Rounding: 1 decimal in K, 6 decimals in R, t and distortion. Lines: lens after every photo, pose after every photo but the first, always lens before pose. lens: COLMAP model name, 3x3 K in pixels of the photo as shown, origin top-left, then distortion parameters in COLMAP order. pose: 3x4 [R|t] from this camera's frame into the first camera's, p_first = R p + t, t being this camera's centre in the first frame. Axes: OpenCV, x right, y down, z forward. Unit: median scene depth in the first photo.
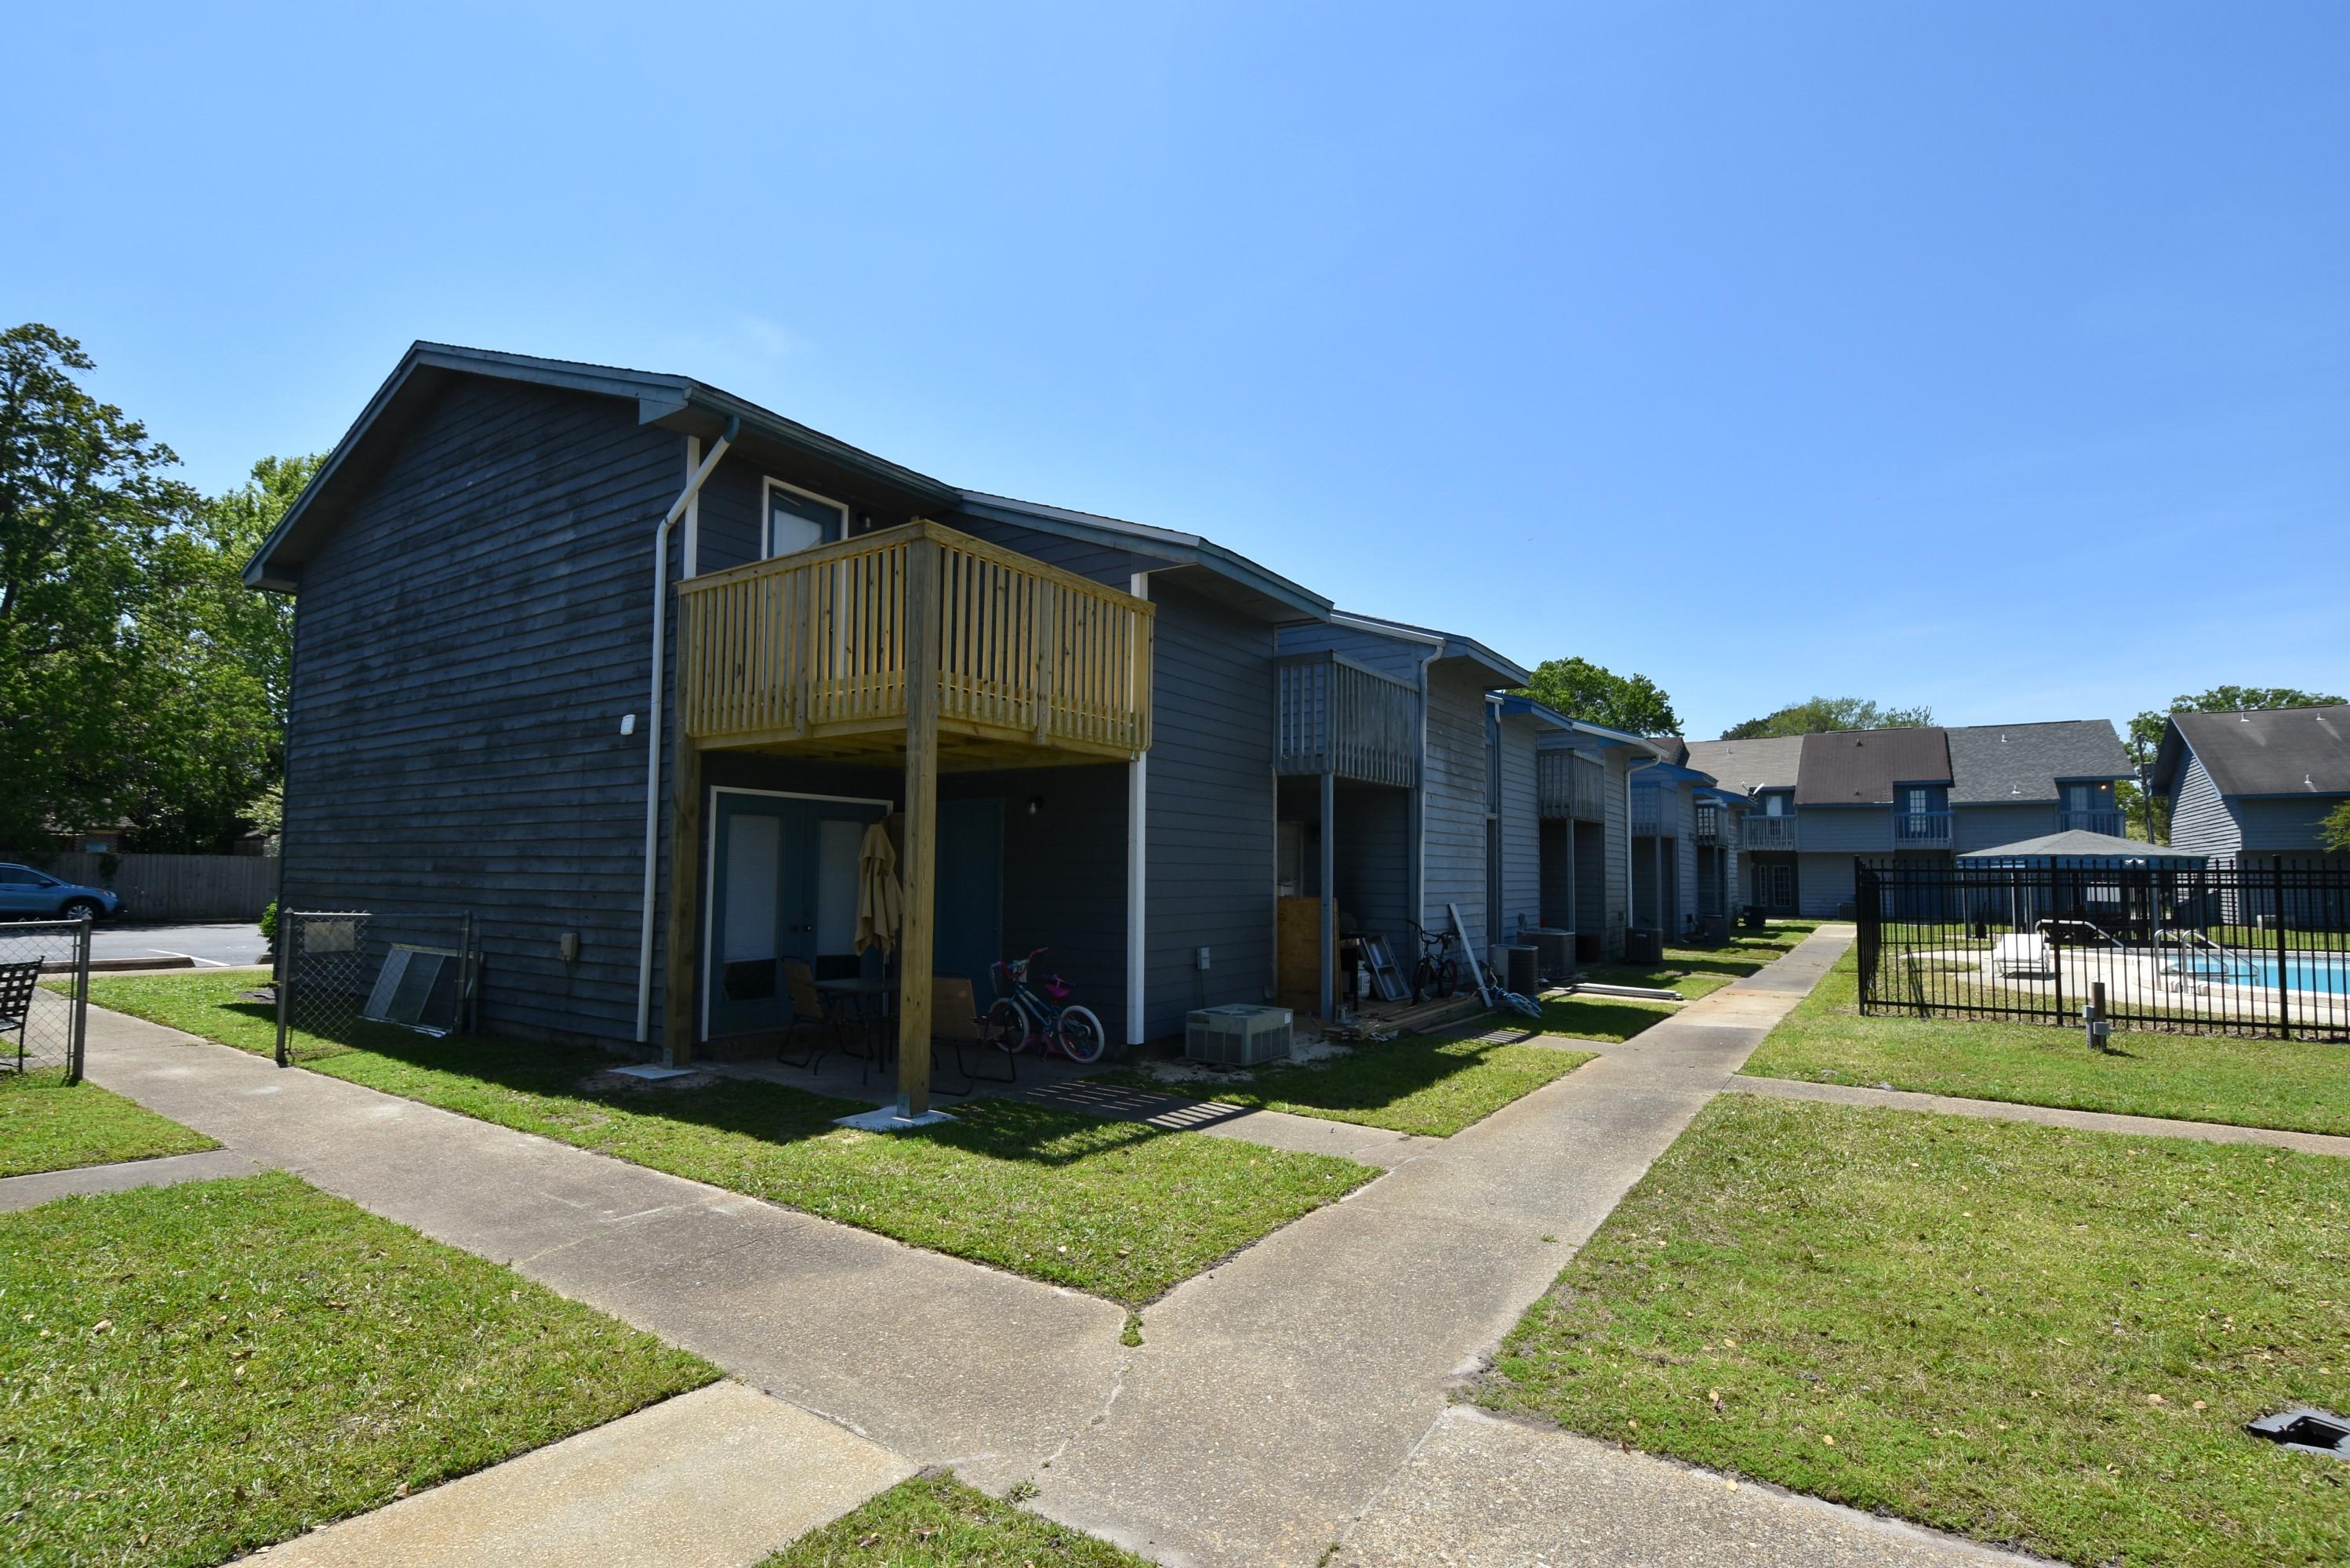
lens RADIAL K [[1072.8, 0, 1192.9], [0, 1072.8, 805.0], [0, 0, 1]] dist [-0.001042, -0.013196]
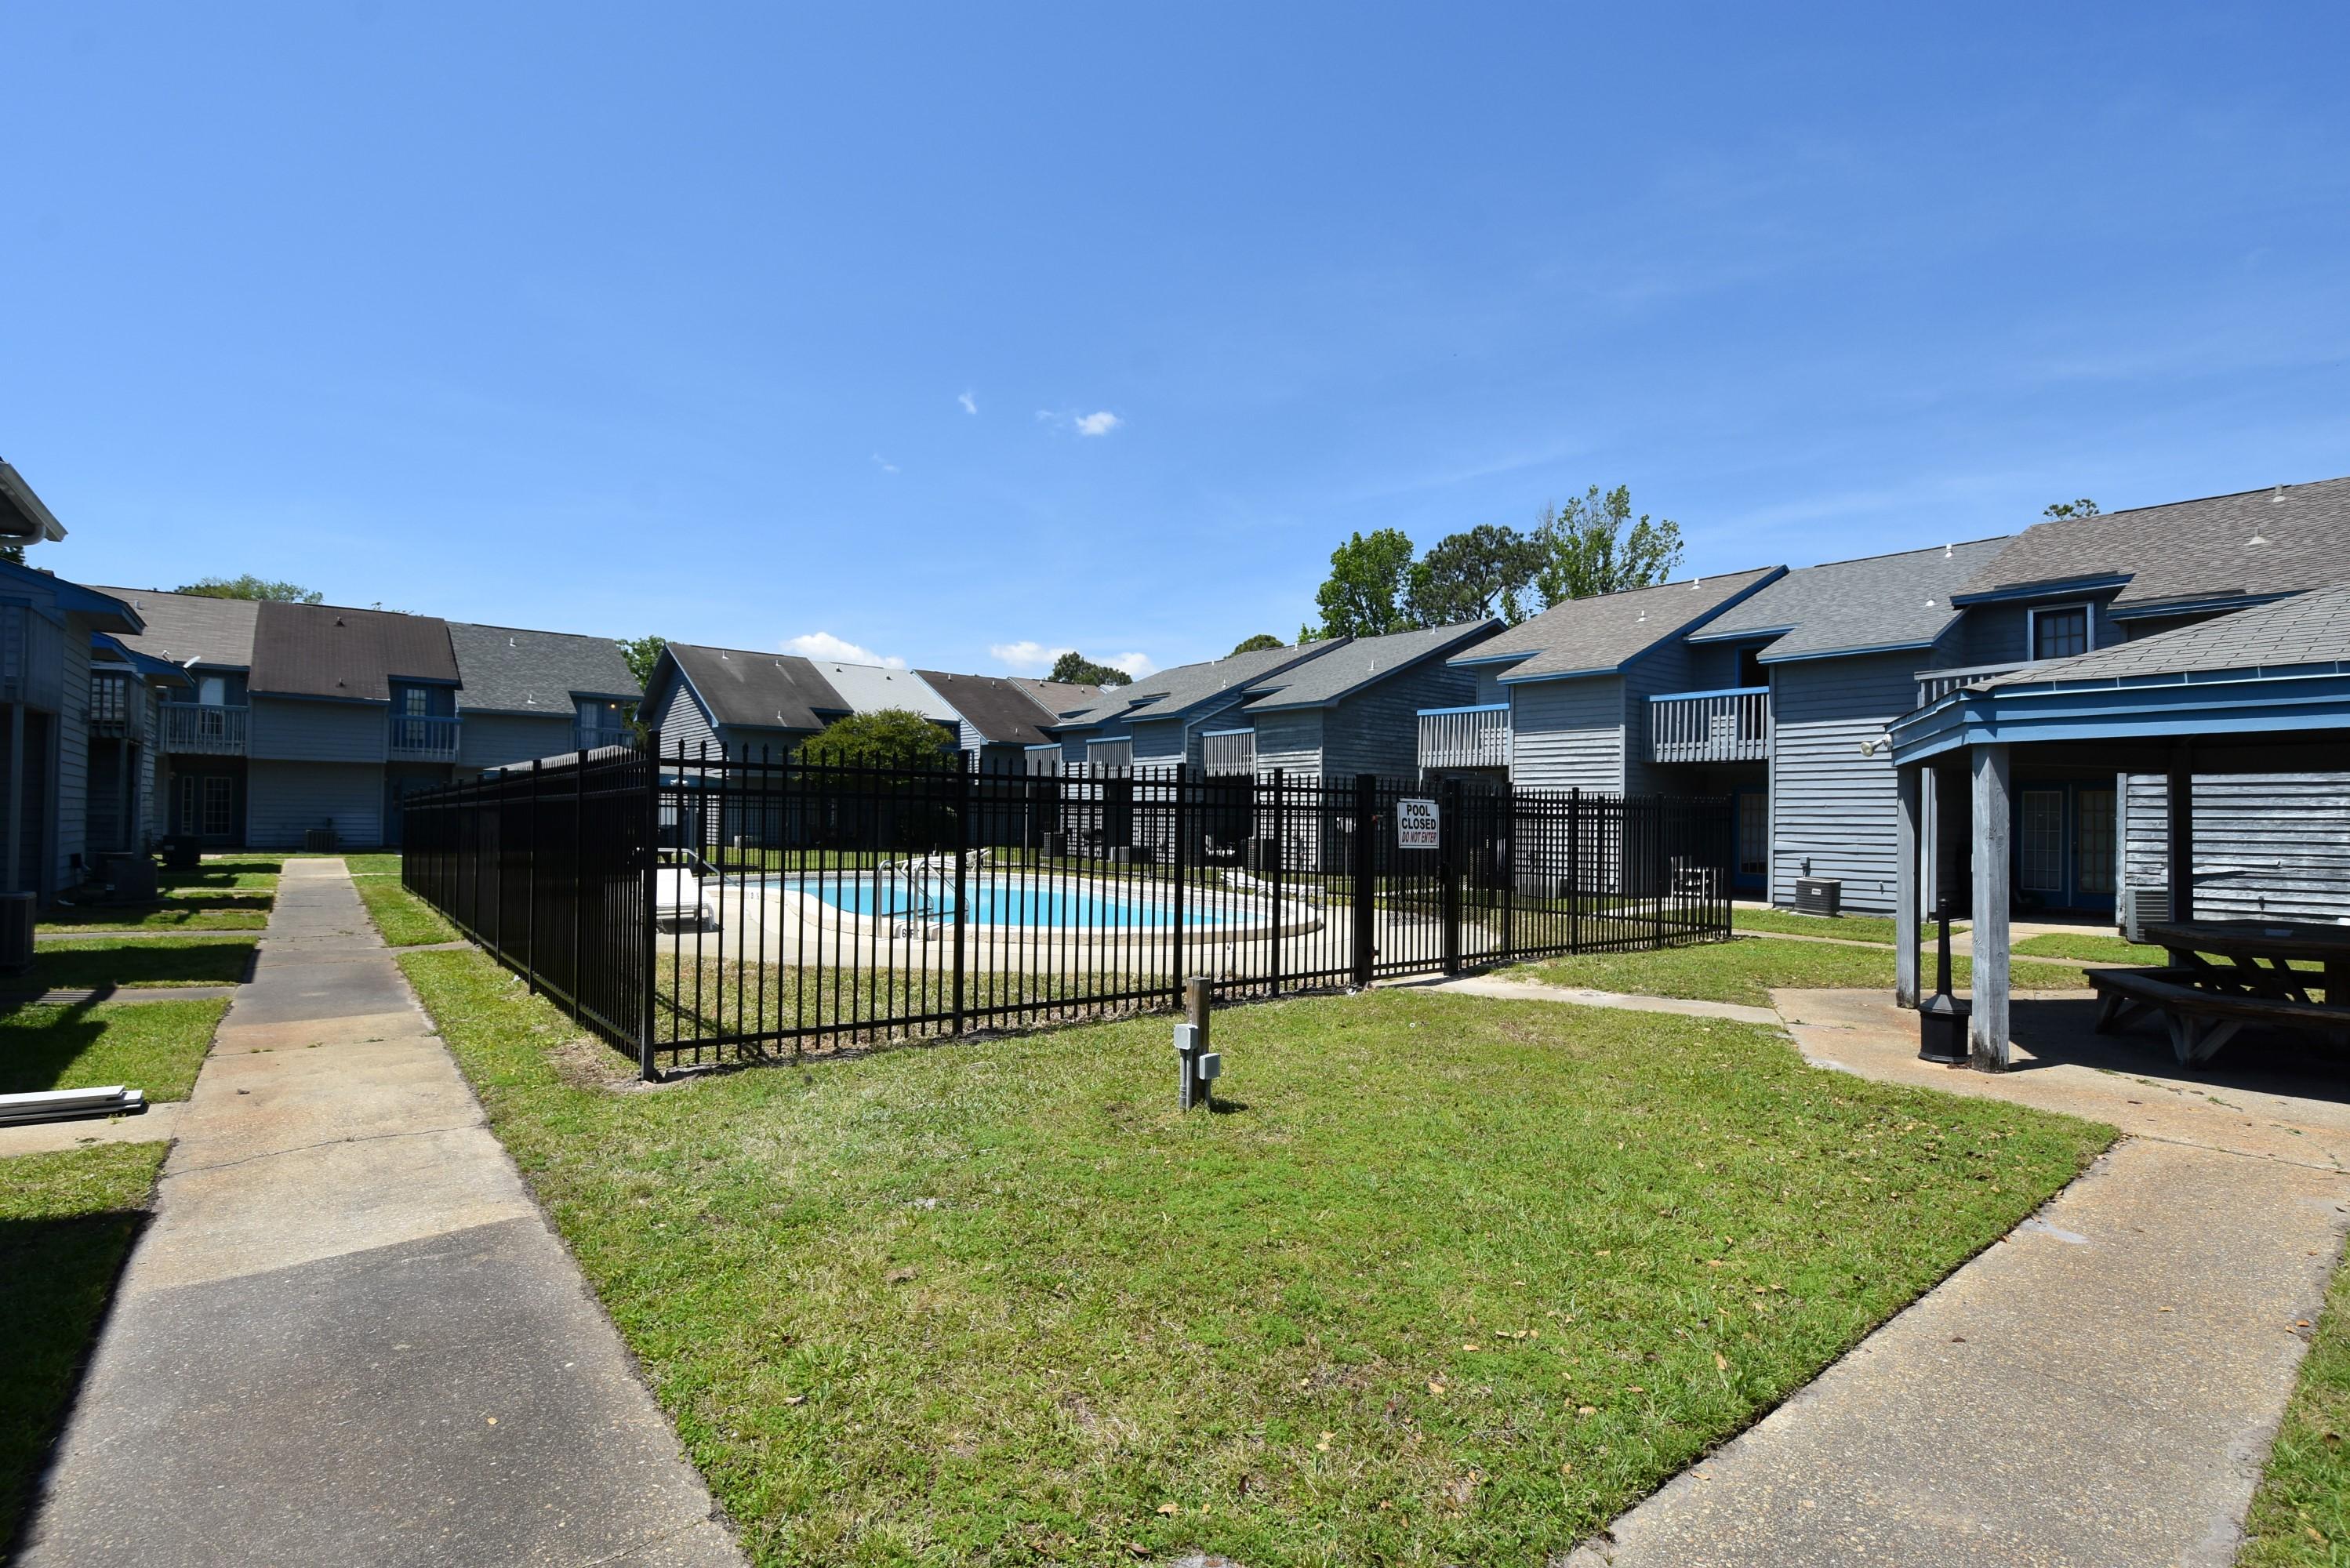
lens RADIAL K [[1072.8, 0, 1174.7], [0, 1072.8, 807.5], [0, 0, 1]] dist [-0.001042, -0.013196]
pose [[0.301616, 0.005012, 0.953416, 0.082088], [-0.077439, 0.996811, 0.019258, 0.016720], [-0.950279, -0.079640, 0.301043, 0.215648]]
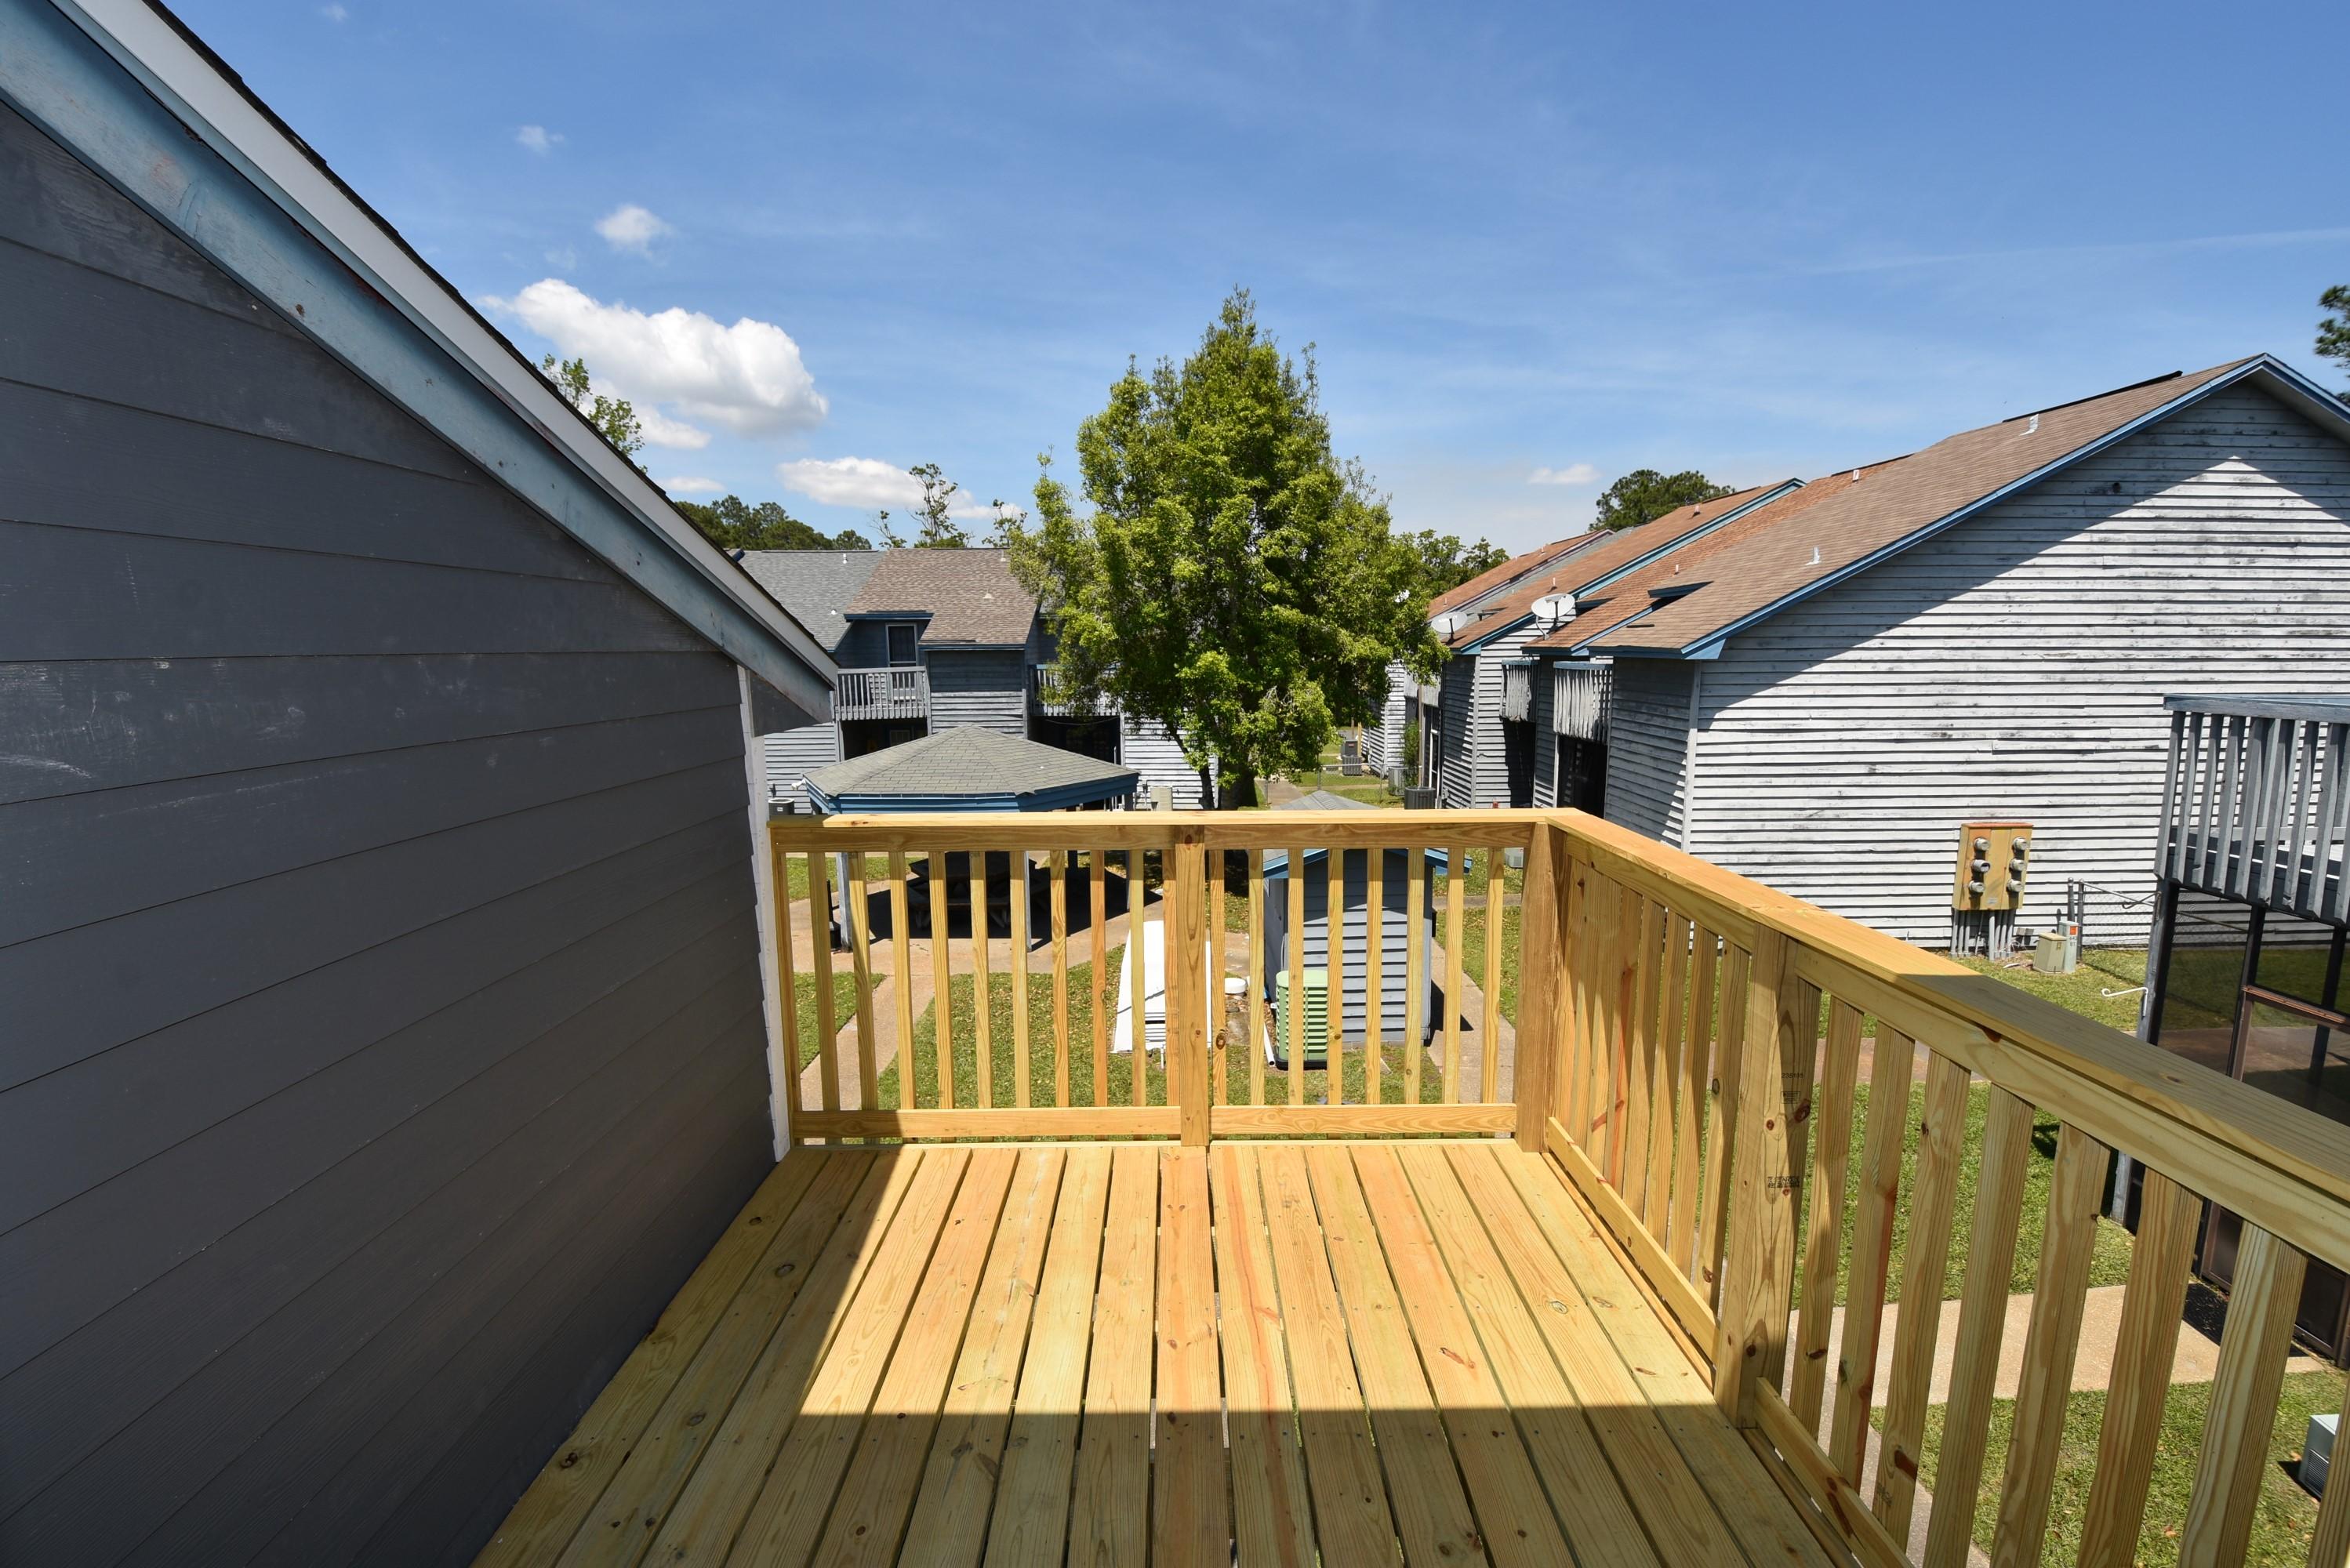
lens RADIAL K [[1022.1, 0, 1194.5], [0, 1022.1, 804.3], [0, 0, 1]] dist [-0.002590, -0.011533]
pose [[-0.574479, -0.132913, 0.807656, -0.102569], [-0.053305, 0.990708, 0.125122, -0.062072], [-0.816782, 0.028828, -0.576226, 0.255677]]
